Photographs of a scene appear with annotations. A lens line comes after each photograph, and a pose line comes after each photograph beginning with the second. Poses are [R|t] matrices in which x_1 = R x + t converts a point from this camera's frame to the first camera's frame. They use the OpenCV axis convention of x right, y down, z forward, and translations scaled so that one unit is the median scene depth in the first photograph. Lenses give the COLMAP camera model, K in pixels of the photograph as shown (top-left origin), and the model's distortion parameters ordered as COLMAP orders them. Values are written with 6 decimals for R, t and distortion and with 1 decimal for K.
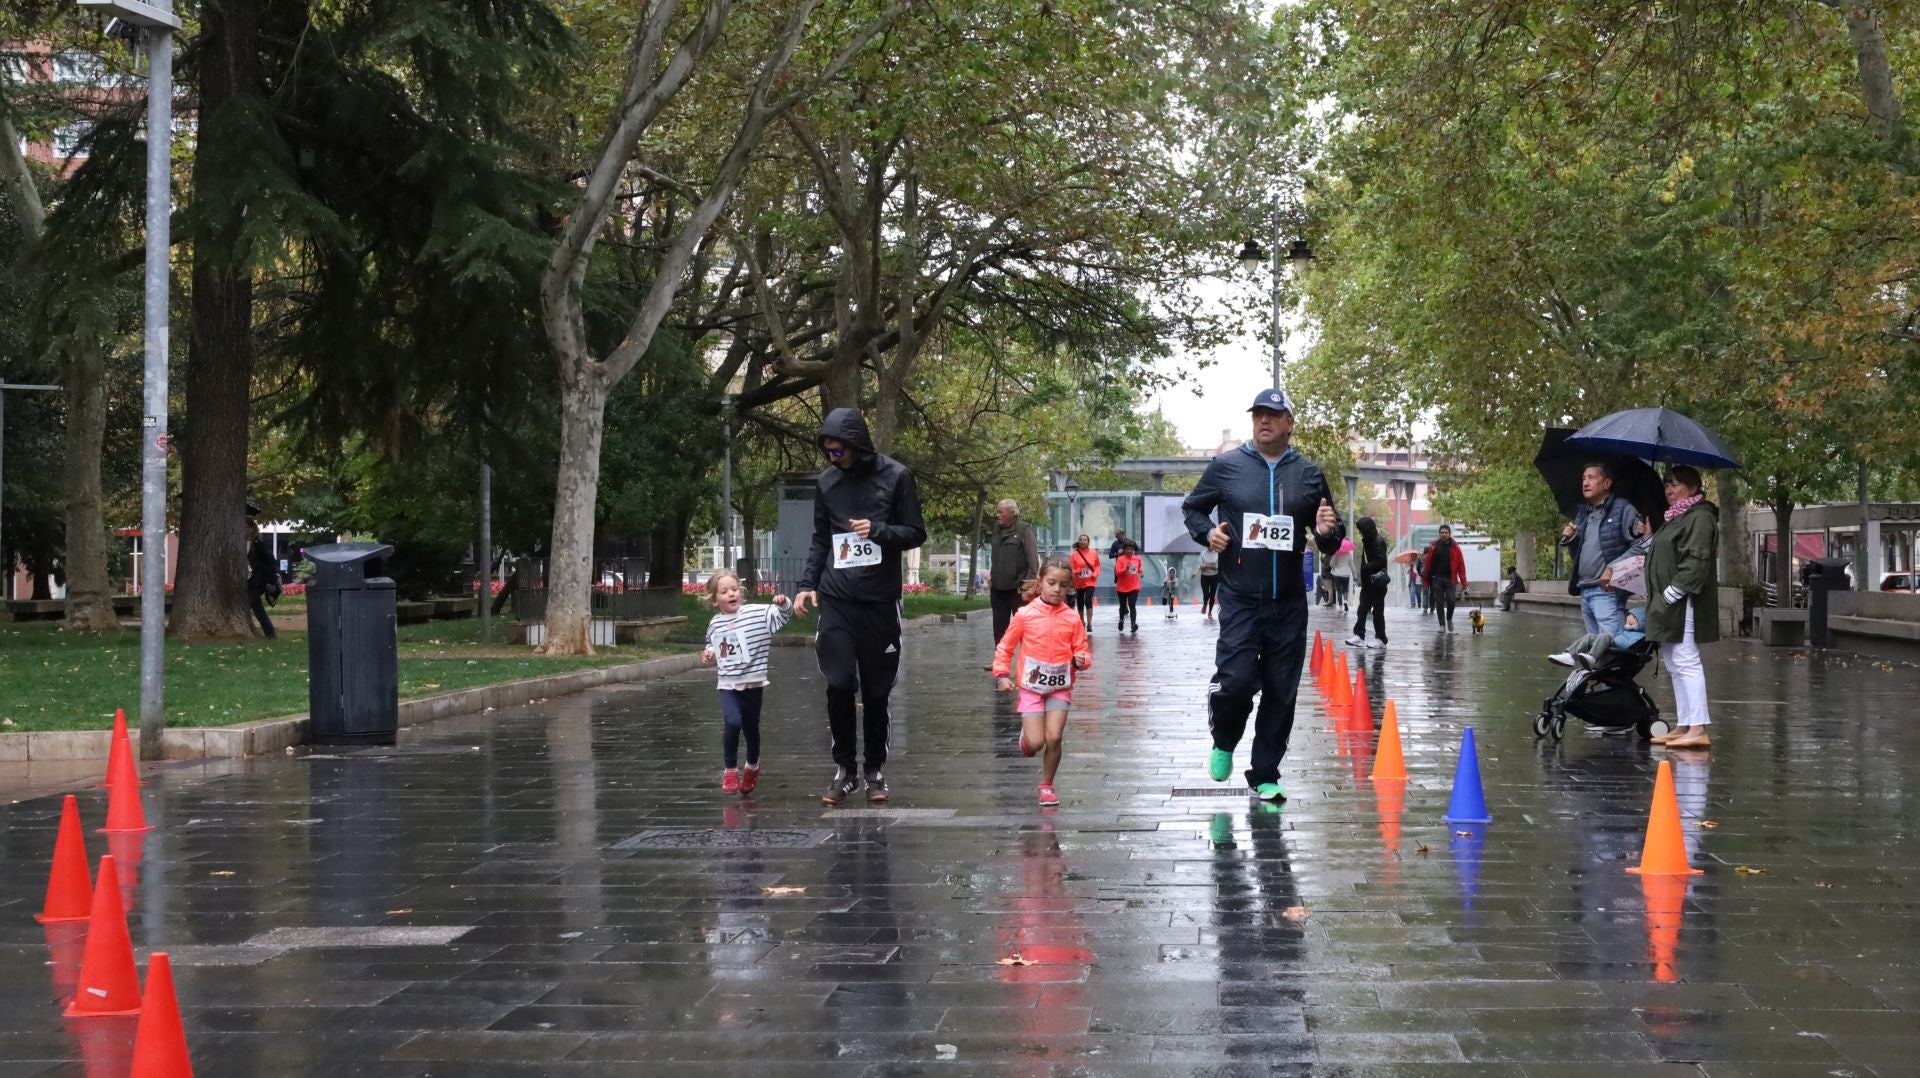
lens RADIAL K [[2758.6, 0, 960.1], [0, 2758.6, 538.3], [0, 0, 1]] dist [-0.039522, 0.000000]
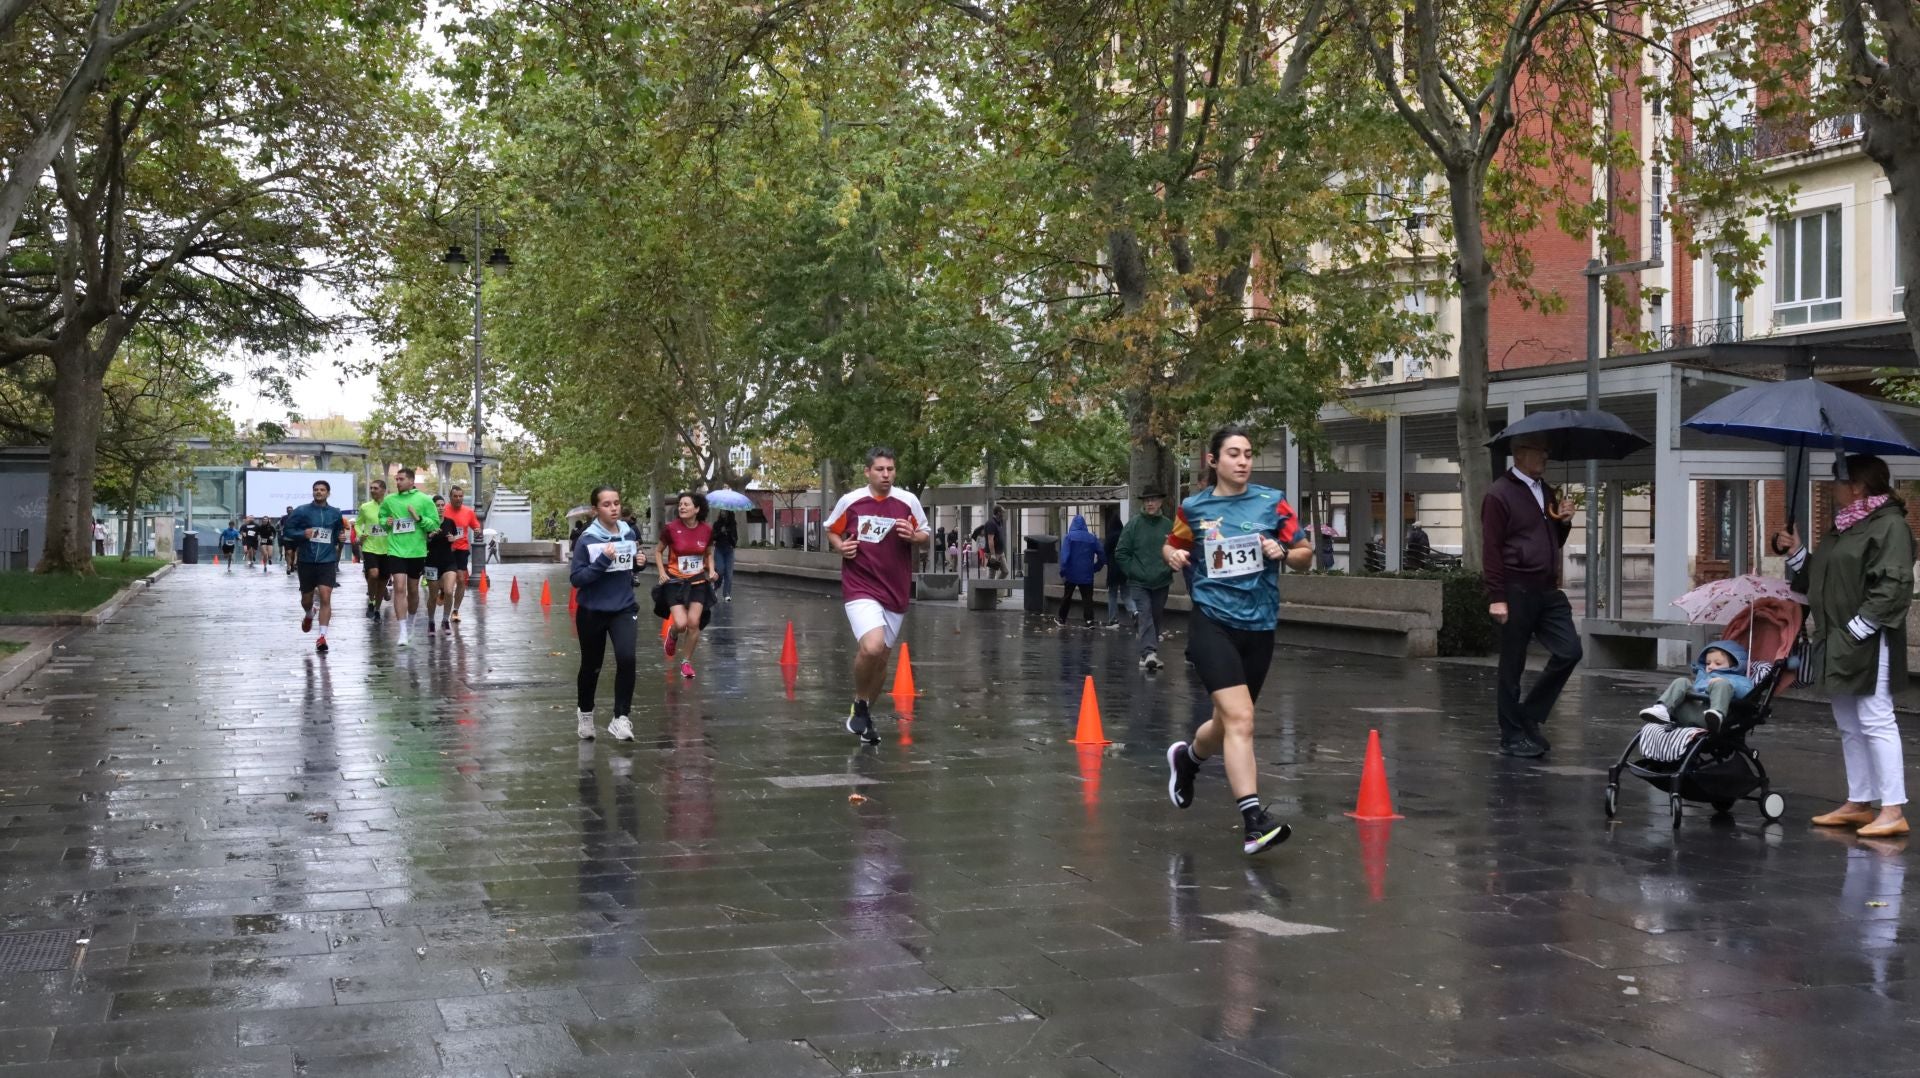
lens RADIAL K [[2129.9, 0, 959.8], [0, 2129.9, 542.0], [0, 0, 1]] dist [-0.022763, 0.000000]
pose [[0.922110, -0.000591, 0.386928, -0.043843], [-0.005844, 0.999864, 0.015454, -0.002451], [-0.386885, -0.016511, 0.921980, 0.135502]]
